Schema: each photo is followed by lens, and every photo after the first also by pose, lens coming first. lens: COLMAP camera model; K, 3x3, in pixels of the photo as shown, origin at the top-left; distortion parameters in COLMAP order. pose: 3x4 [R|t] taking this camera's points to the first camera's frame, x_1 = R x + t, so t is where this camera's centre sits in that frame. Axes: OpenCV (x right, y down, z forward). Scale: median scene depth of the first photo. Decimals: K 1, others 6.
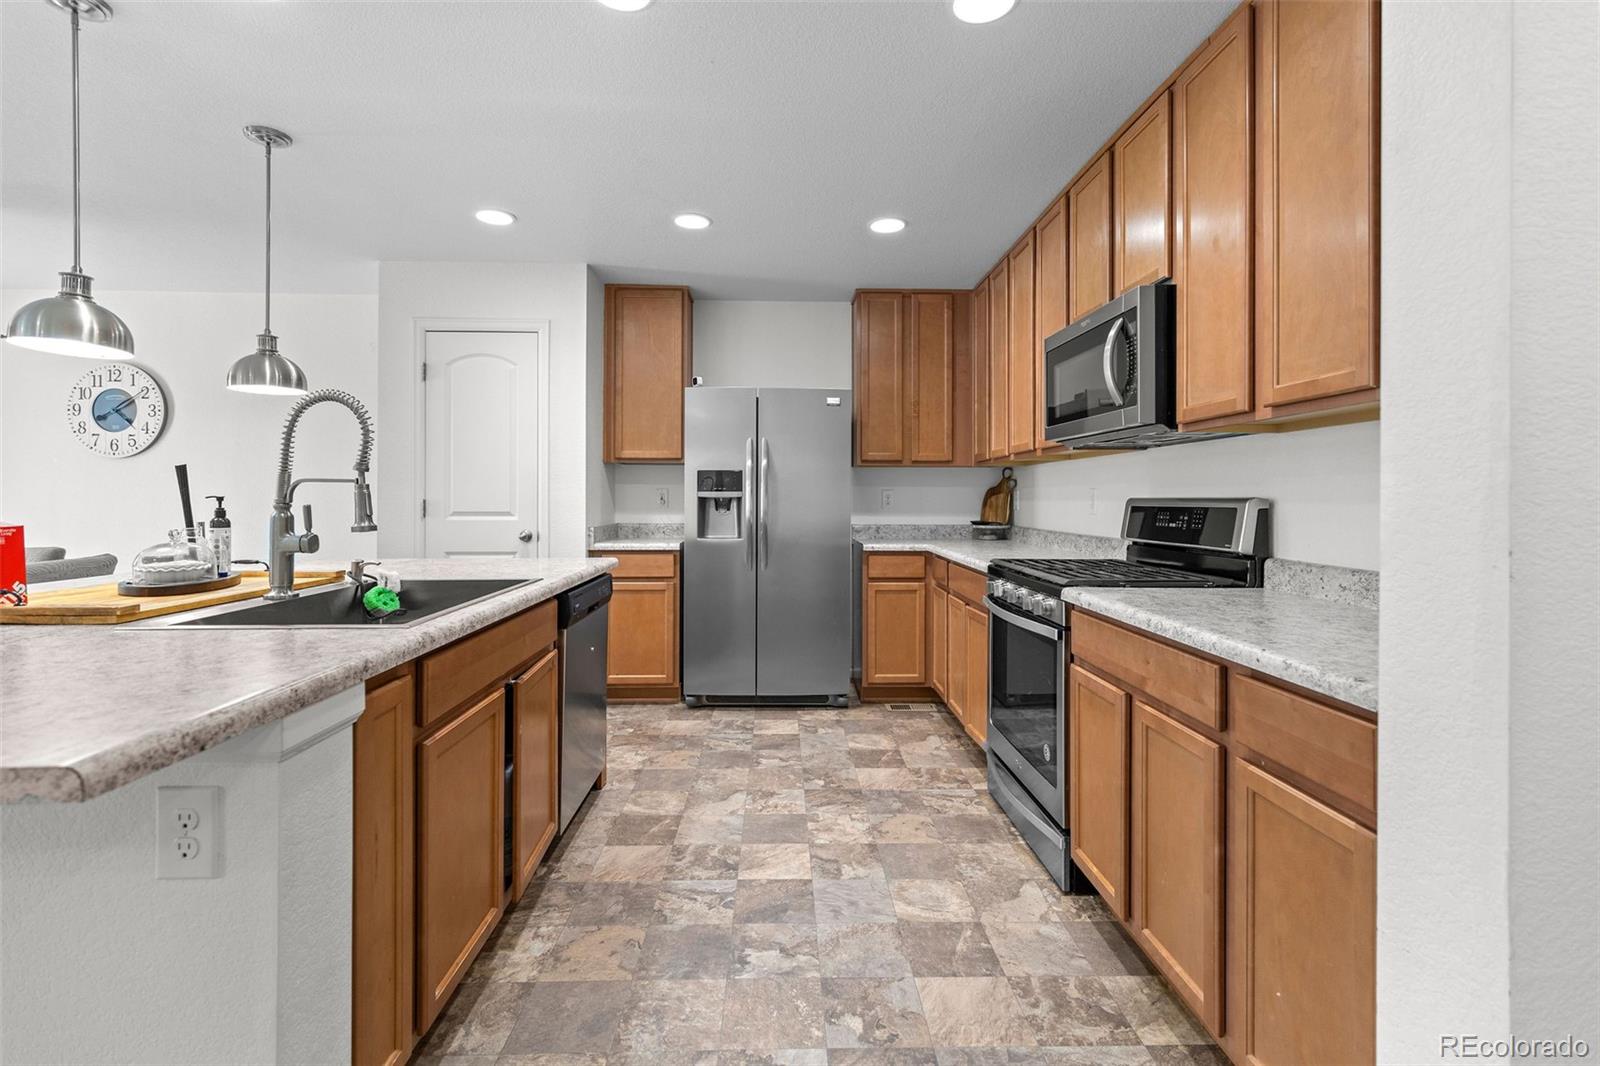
lens RADIAL K [[738.9, 0, 791.8], [0, 738.9, 497.0], [0, 0, 1]] dist [0.008162, -0.000102]
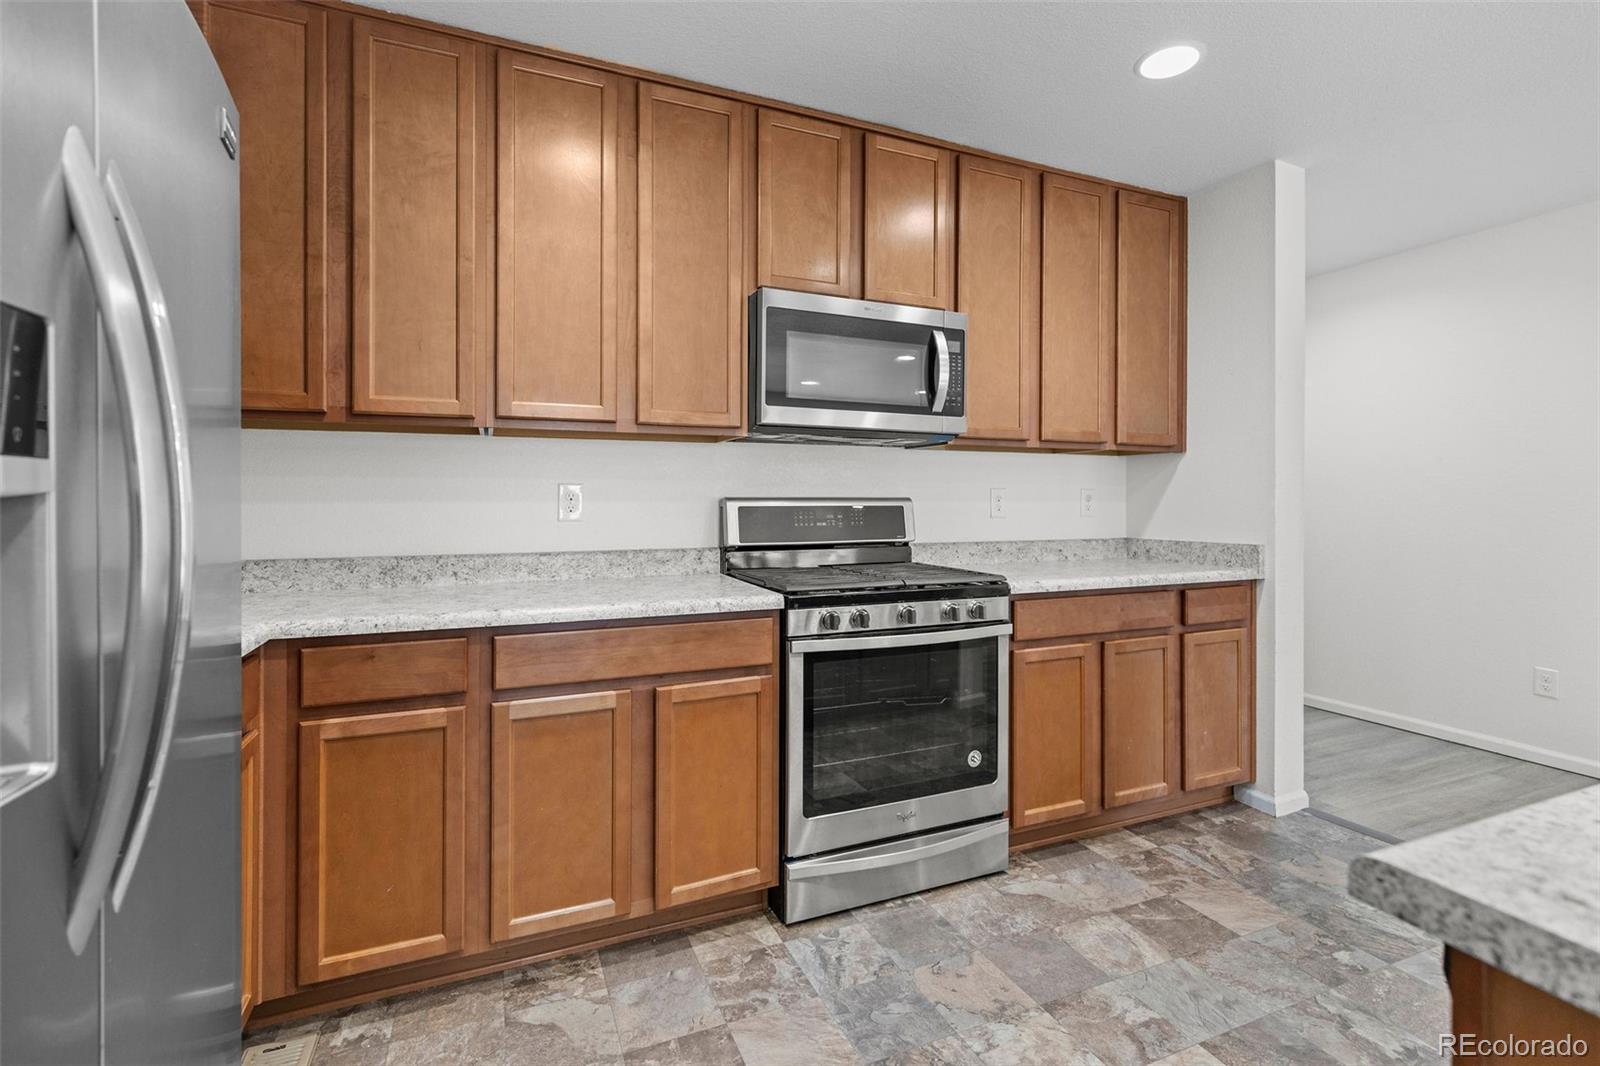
lens RADIAL K [[738.9, 0, 799.4], [0, 738.9, 496.0], [0, 0, 1]] dist [0.008162, -0.000102]
pose [[-0.384706, -0.003729, 0.923032, -0.481350], [-0.004396, 0.999988, 0.002208, -0.003598], [-0.923029, -0.003208, -0.384718, 1.636655]]
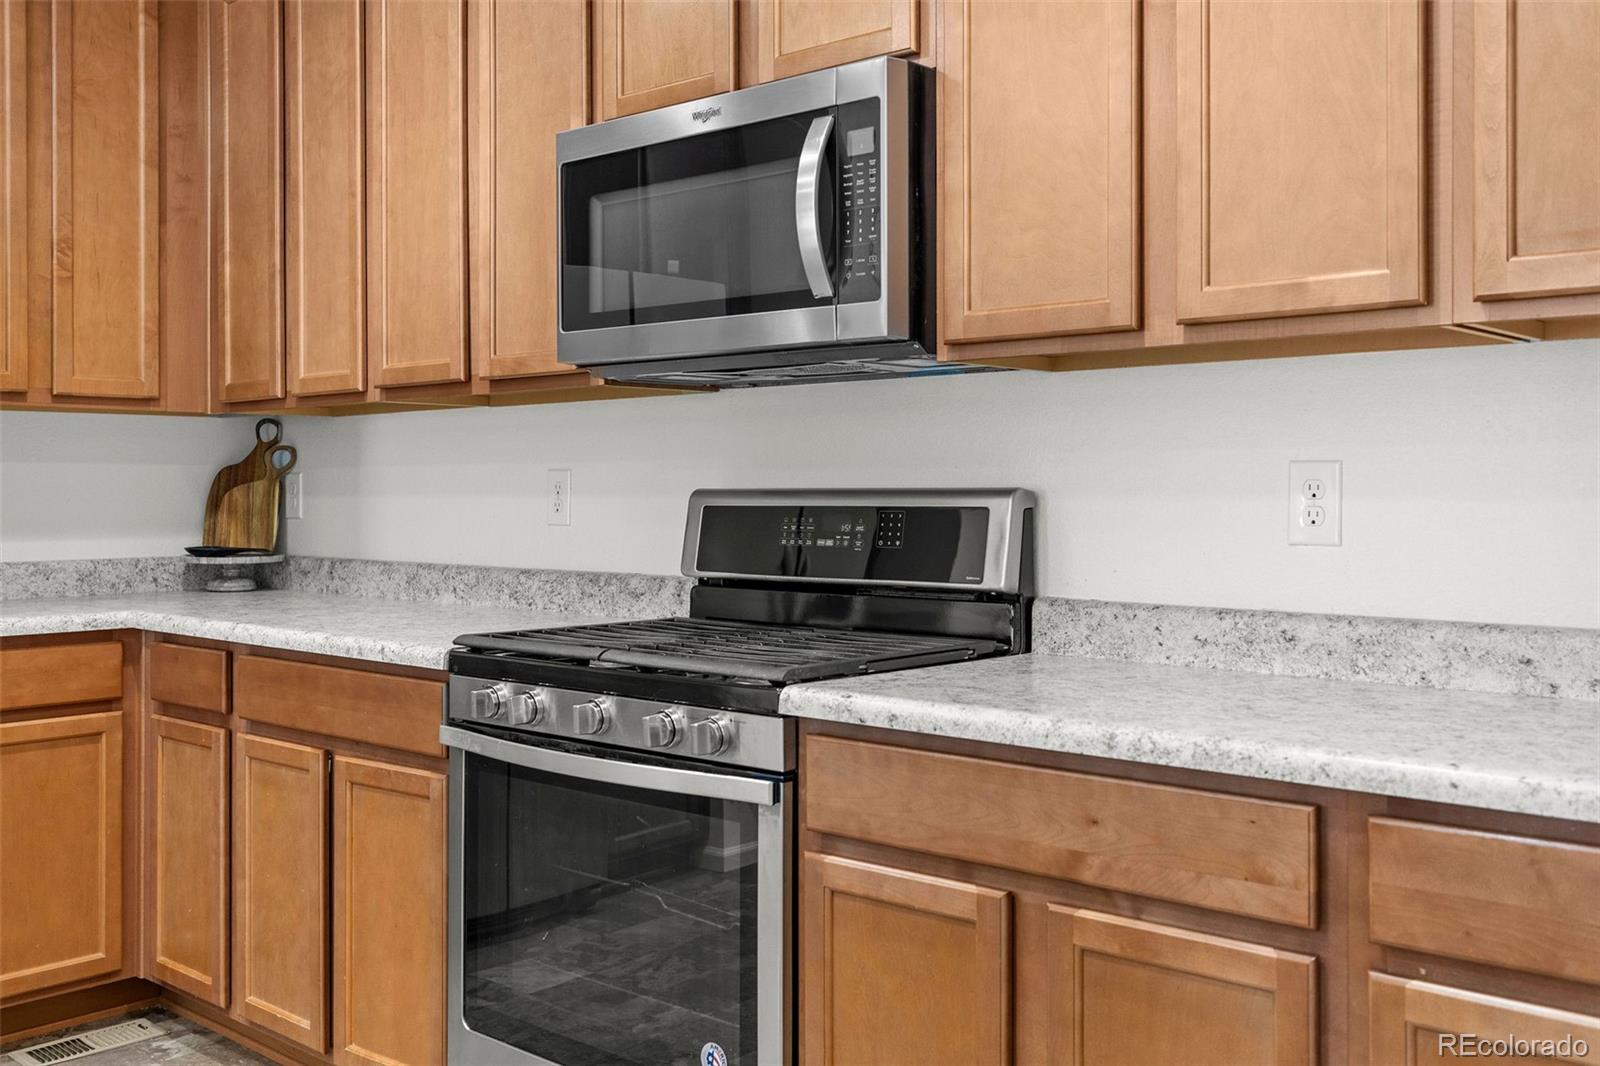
lens RADIAL K [[1556.6, 0, 819.5], [0, 1556.6, 484.2], [0, 0, 1]] dist [0.012265, 0.000000]
pose [[0.682502, -0.000667, 0.730883, -0.305159], [0.002394, 0.999996, -0.001324, -0.000806], [-0.730880, 0.002654, 0.682501, 0.319379]]
